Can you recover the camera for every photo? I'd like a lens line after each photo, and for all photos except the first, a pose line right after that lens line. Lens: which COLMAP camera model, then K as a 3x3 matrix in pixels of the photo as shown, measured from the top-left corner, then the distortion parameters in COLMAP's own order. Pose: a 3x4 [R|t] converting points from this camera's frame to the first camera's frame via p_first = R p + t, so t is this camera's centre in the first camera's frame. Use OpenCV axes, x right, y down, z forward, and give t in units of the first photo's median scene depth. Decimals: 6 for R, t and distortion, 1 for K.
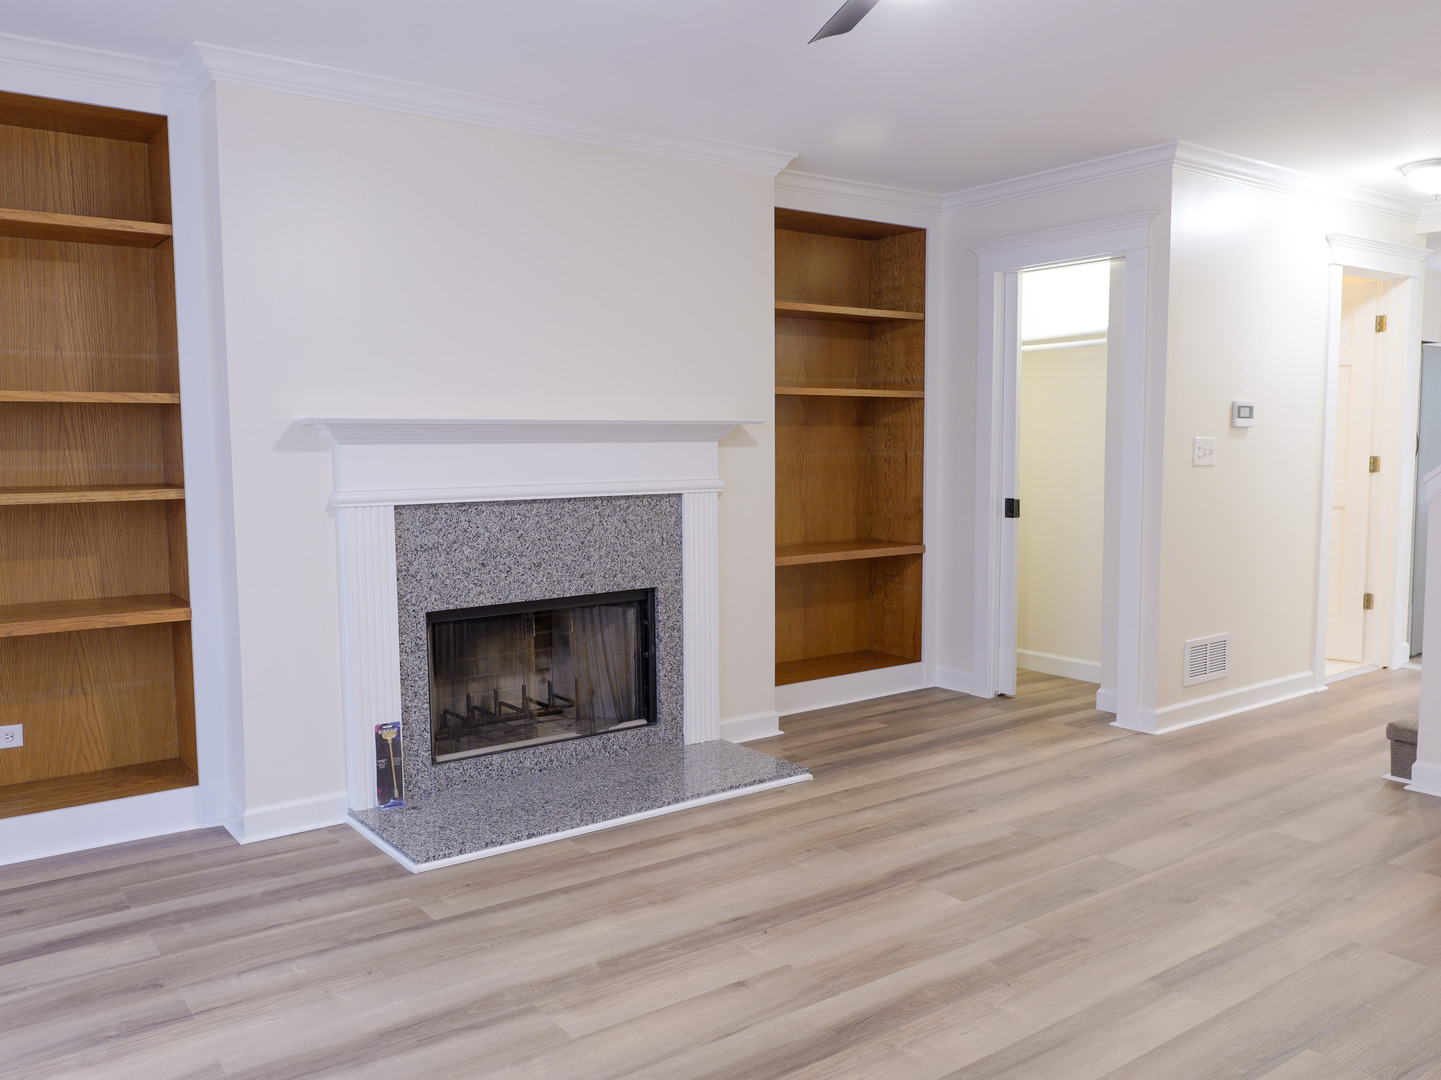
lens RADIAL K [[1158.8, 0, 729.2], [0, 1158.8, 543.0], [0, 0, 1]] dist [0.003982, 0.003856]
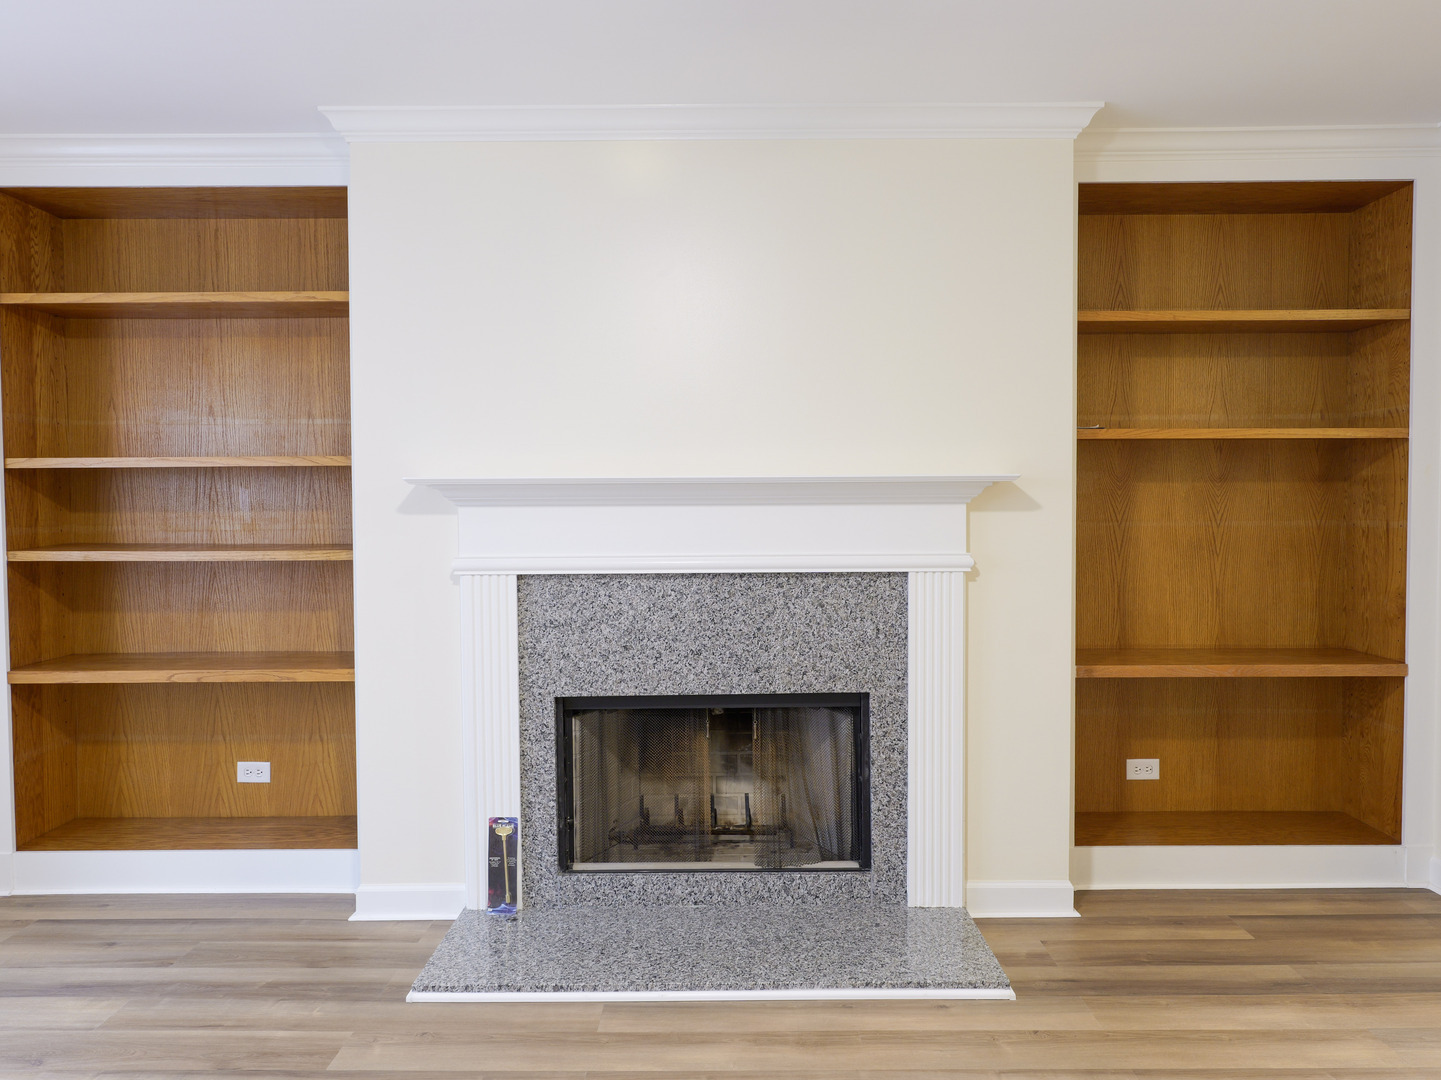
lens RADIAL K [[1158.8, 0, 724.7], [0, 1158.8, 540.9], [0, 0, 1]] dist [0.003982, 0.003856]
pose [[0.799780, 0.022432, -0.599874, 0.366164], [-0.053949, 0.997944, -0.034610, -0.035043], [0.597864, 0.060042, 0.799346, 0.364795]]
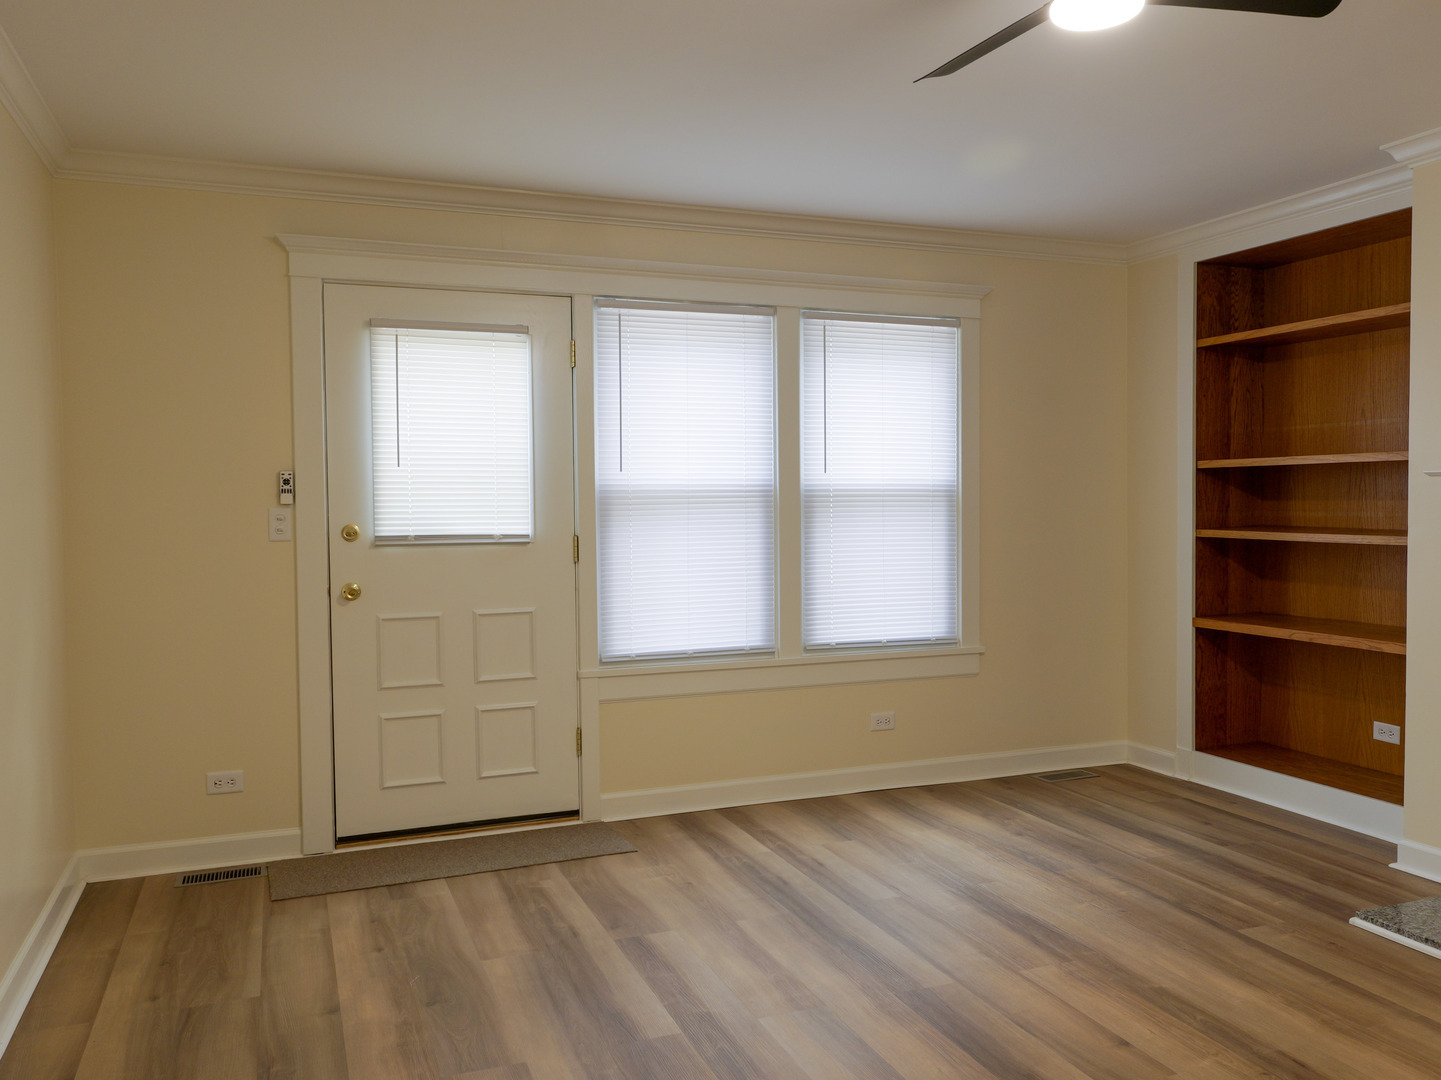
lens RADIAL K [[1158.8, 0, 727.2], [0, 1158.8, 540.4], [0, 0, 1]] dist [0.003982, 0.003856]
pose [[-0.260127, 0.044568, -0.964545, 0.705320], [-0.077565, 0.994741, 0.066881, -0.061029], [0.962454, 0.092213, -0.255302, 0.600586]]
